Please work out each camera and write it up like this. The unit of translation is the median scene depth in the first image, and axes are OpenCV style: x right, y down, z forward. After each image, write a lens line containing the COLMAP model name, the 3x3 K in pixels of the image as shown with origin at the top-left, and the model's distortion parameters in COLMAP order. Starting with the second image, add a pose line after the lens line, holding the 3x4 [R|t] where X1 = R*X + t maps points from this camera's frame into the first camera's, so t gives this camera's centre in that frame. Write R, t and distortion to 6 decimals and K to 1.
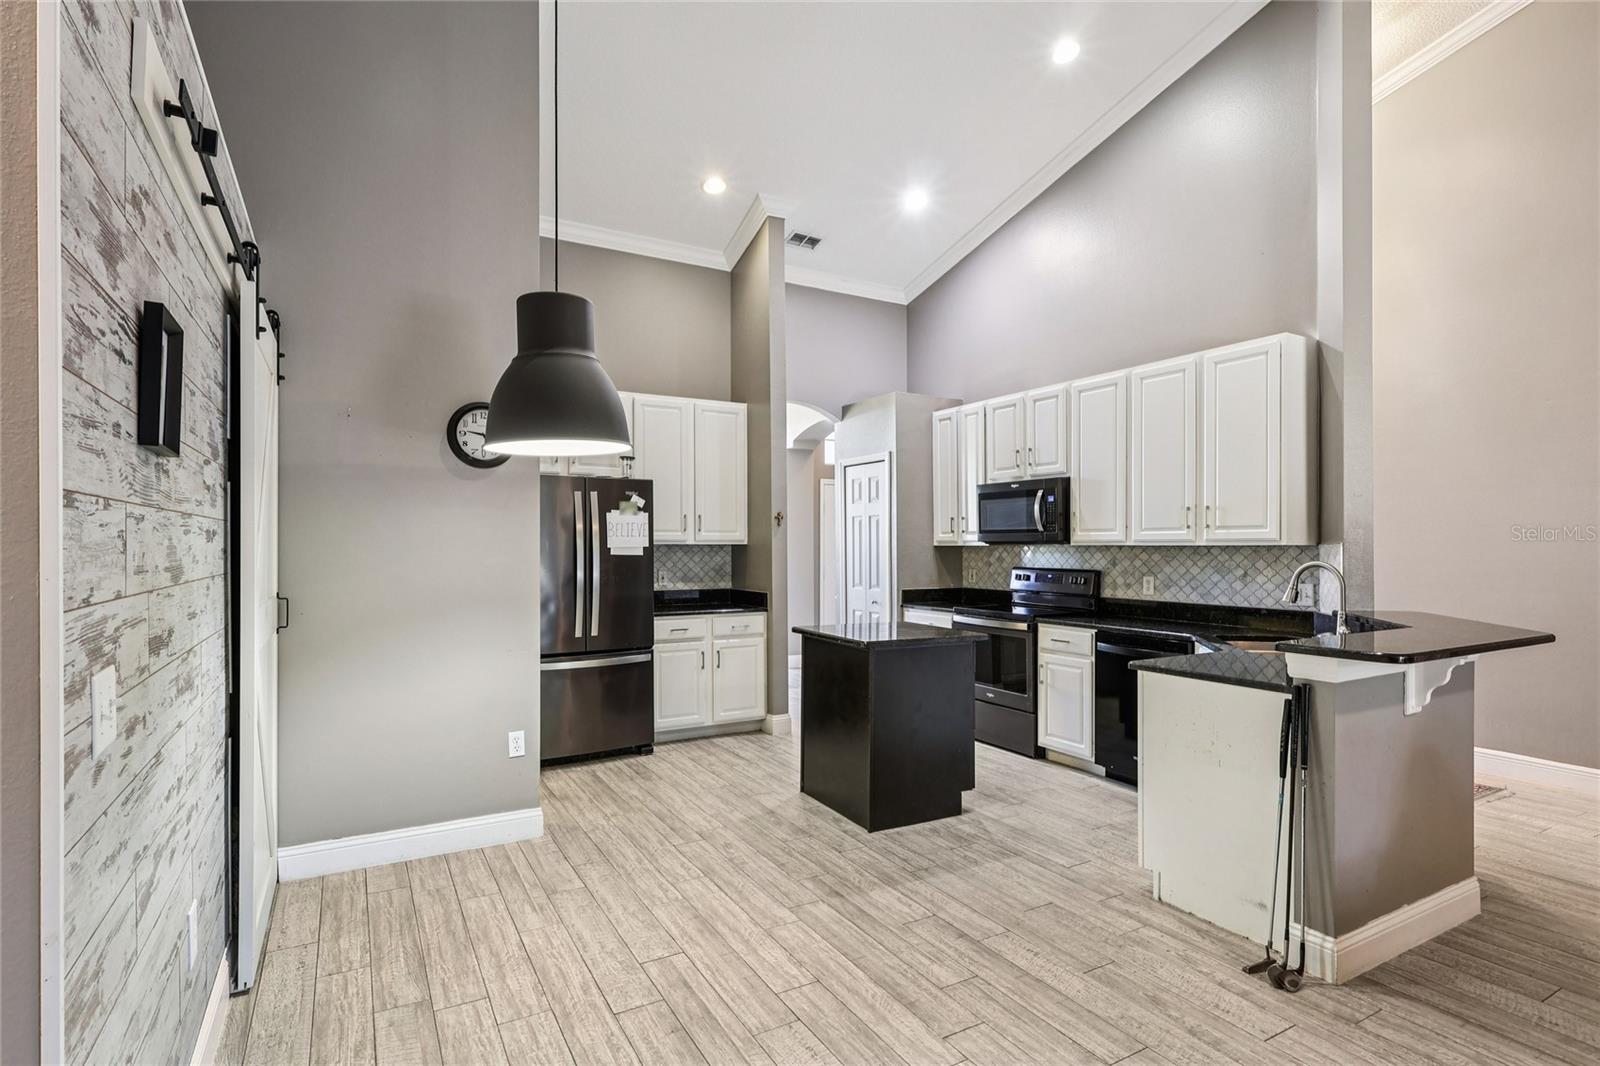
lens RADIAL K [[797.4, 0, 802.5], [0, 797.4, 545.2], [0, 0, 1]] dist [-0.000033, 0.000257]
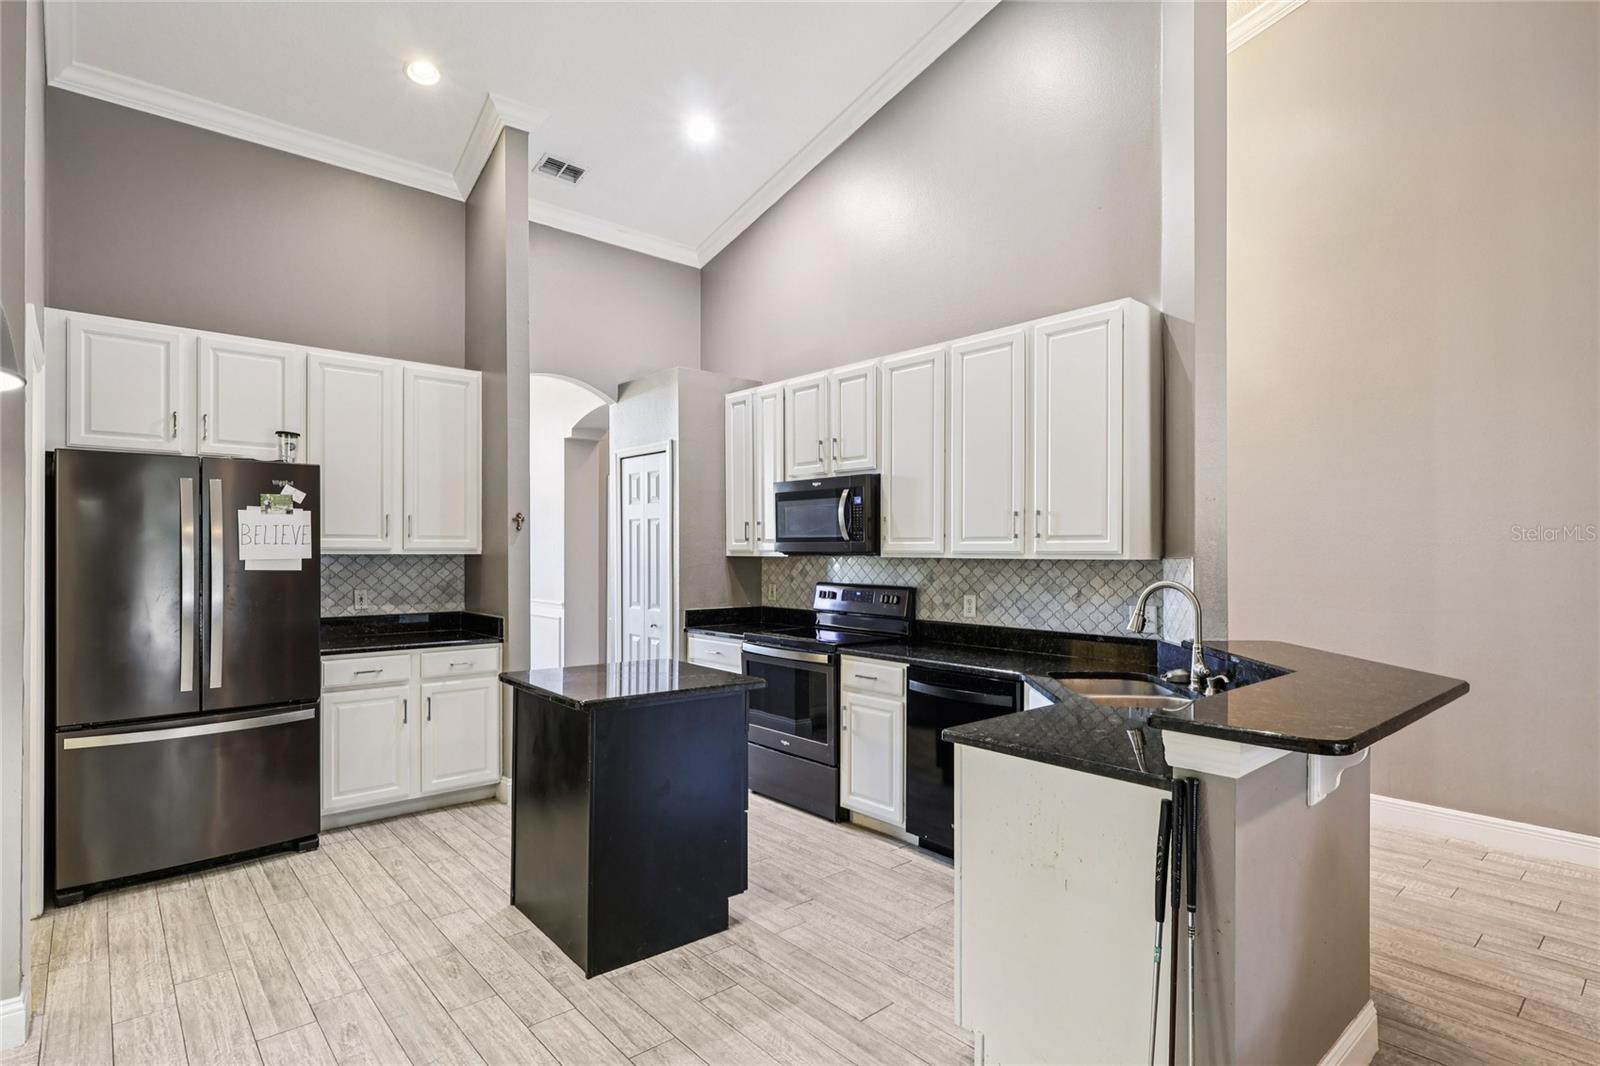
lens RADIAL K [[808.1, 0, 800.6], [0, 808.1, 548.3], [0, 0, 1]] dist [-0.001027, 0.000051]
pose [[0.979623, 0.003593, 0.200813, 0.093910], [-0.003025, 0.999991, -0.003136, -0.006532], [-0.200822, 0.002465, 0.979625, 0.214755]]
